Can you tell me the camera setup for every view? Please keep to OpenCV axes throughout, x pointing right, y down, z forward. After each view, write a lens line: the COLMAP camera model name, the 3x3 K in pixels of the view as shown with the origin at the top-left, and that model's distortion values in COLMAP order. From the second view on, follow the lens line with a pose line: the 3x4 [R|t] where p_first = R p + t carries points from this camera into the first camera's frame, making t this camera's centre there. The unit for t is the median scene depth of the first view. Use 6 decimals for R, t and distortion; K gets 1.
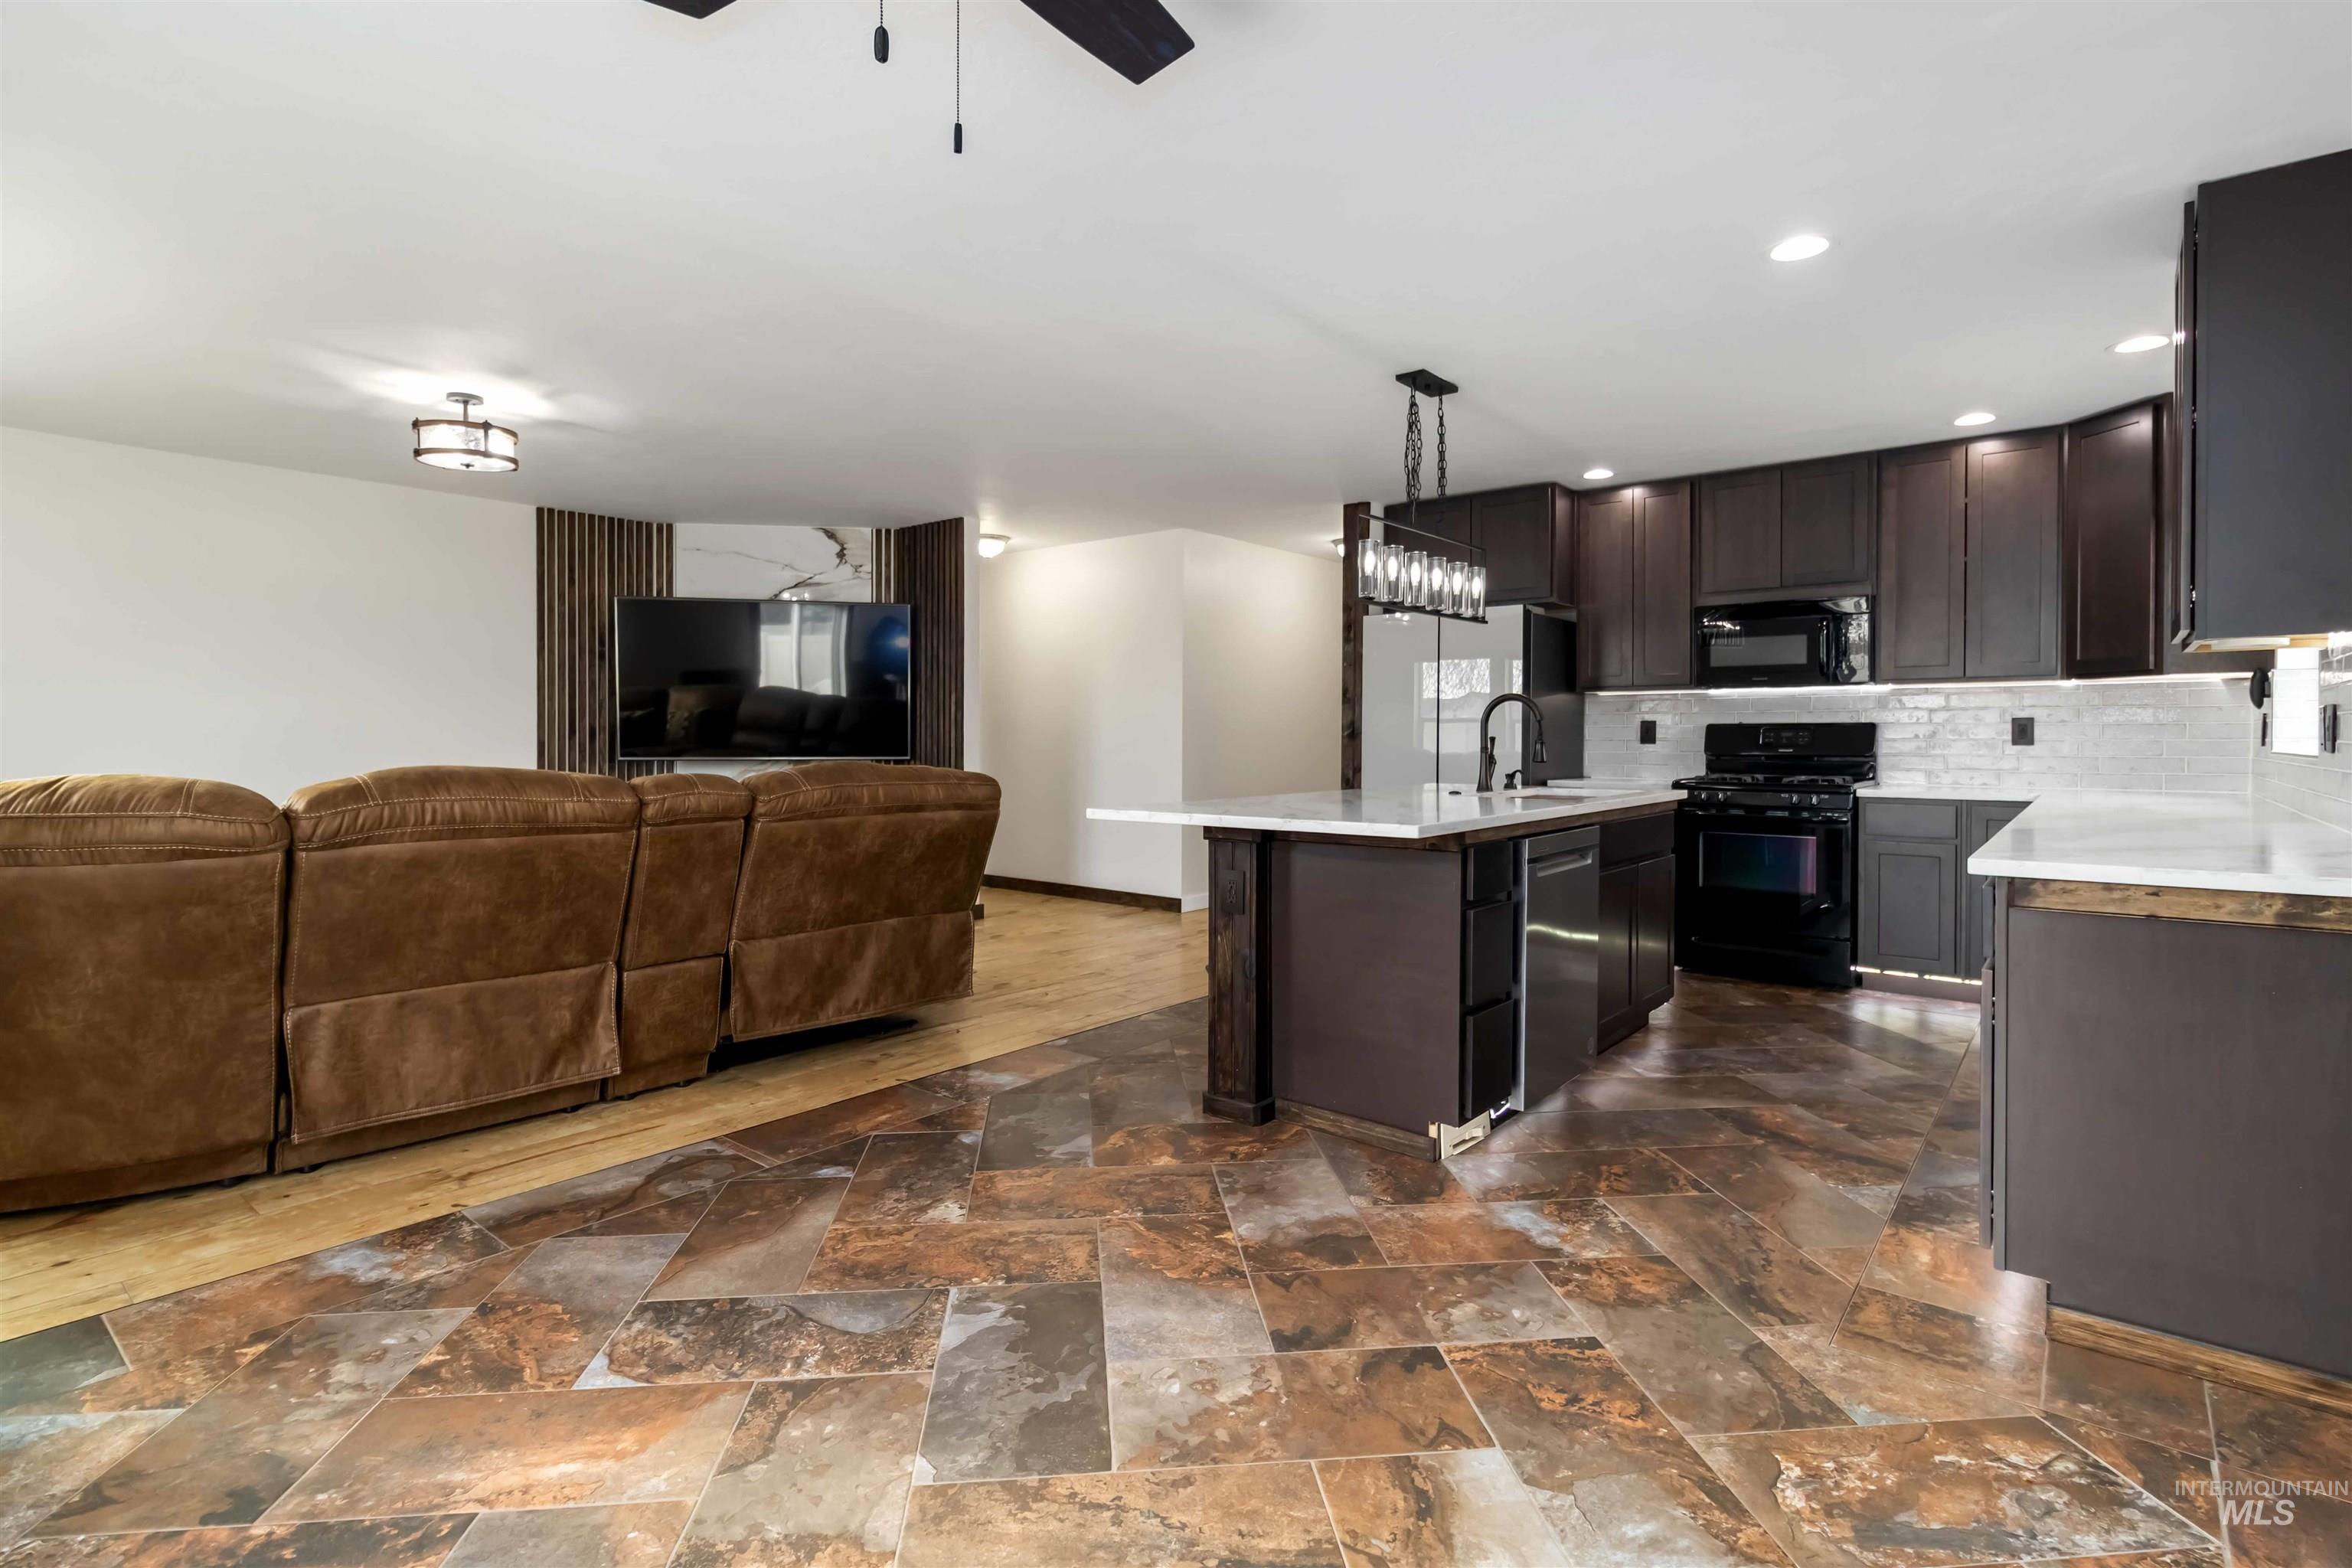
lens RADIAL K [[1139.3, 0, 1210.2], [0, 1139.3, 760.5], [0, 0, 1]] dist [-0.000387, -0.000095]
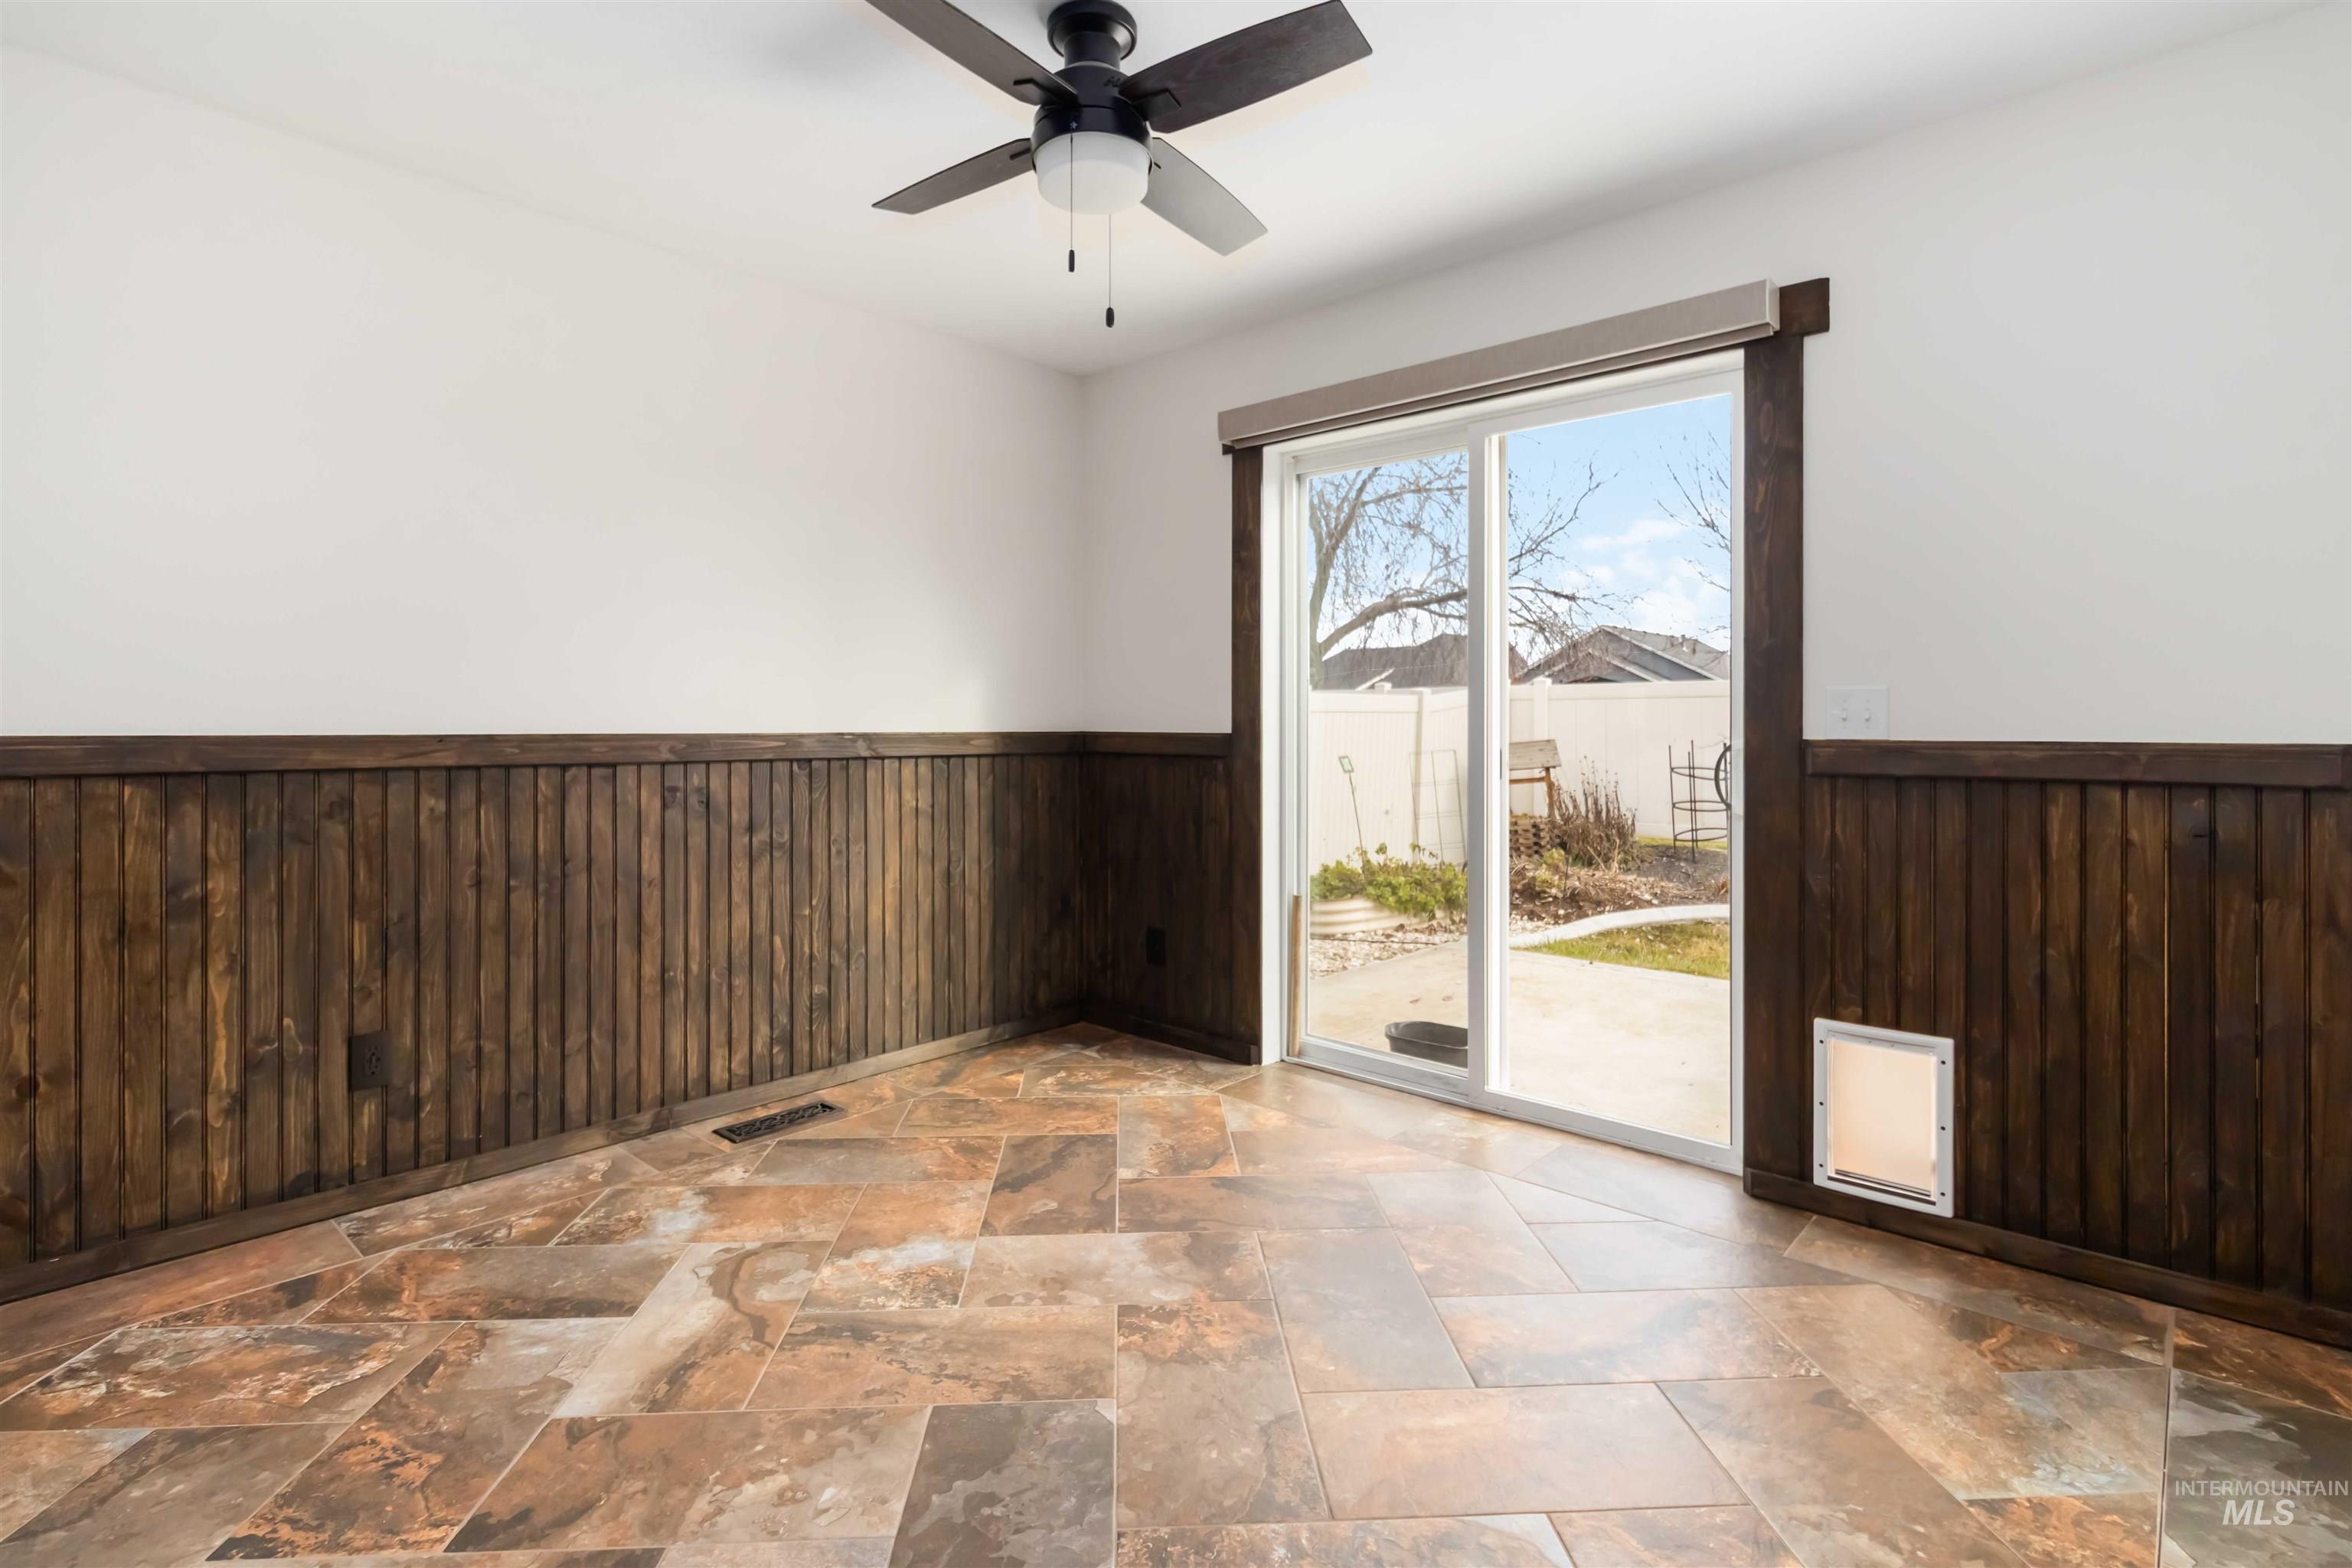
lens RADIAL K [[1150.7, 0, 1167.3], [0, 1150.7, 719.6], [0, 0, 1]] dist [-0.000648, -0.000376]
pose [[-0.996273, -0.005847, 0.086053, -0.366873], [-0.003912, 0.999736, 0.022638, -0.042595], [-0.086162, 0.022217, -0.996033, 1.899560]]
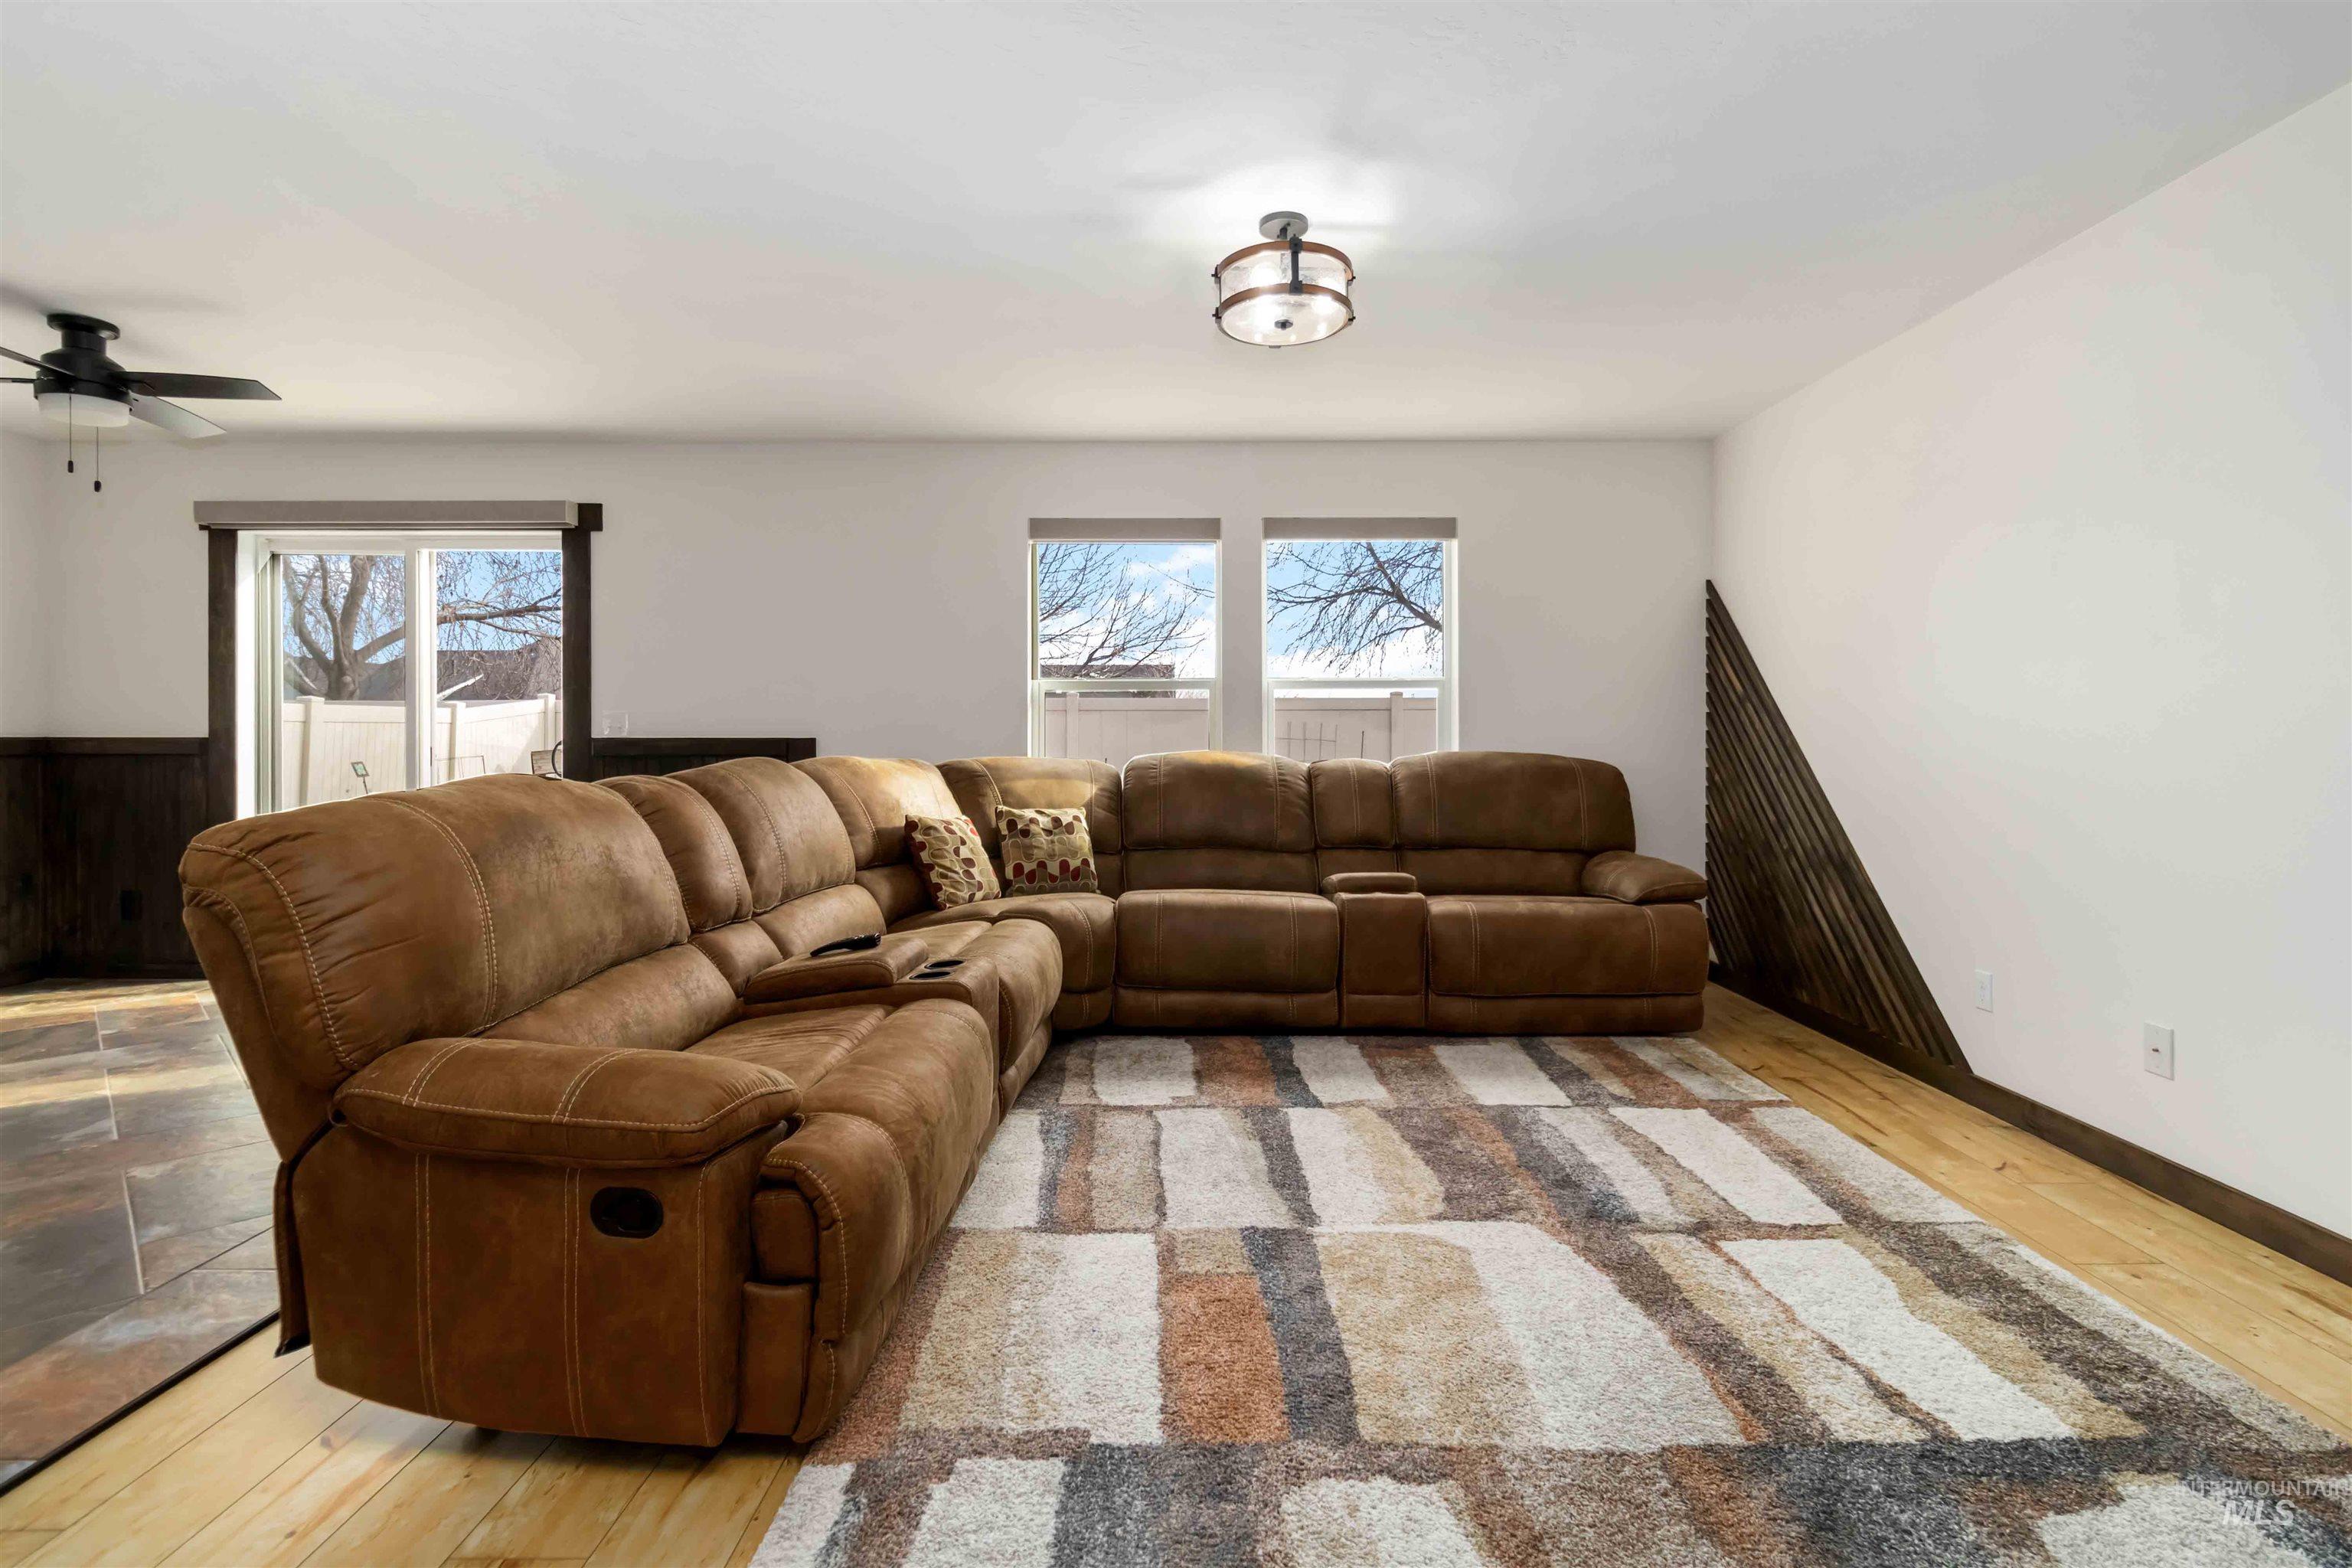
lens RADIAL K [[1128.5, 0, 1191.8], [0, 1128.5, 738.9], [0, 0, 1]] dist [0.001514, -0.000385]
pose [[-0.787607, -0.004069, -0.616164, -0.496494], [-0.019501, 0.999642, 0.018326, -0.064493], [0.615869, 0.026450, -0.787404, 3.479815]]
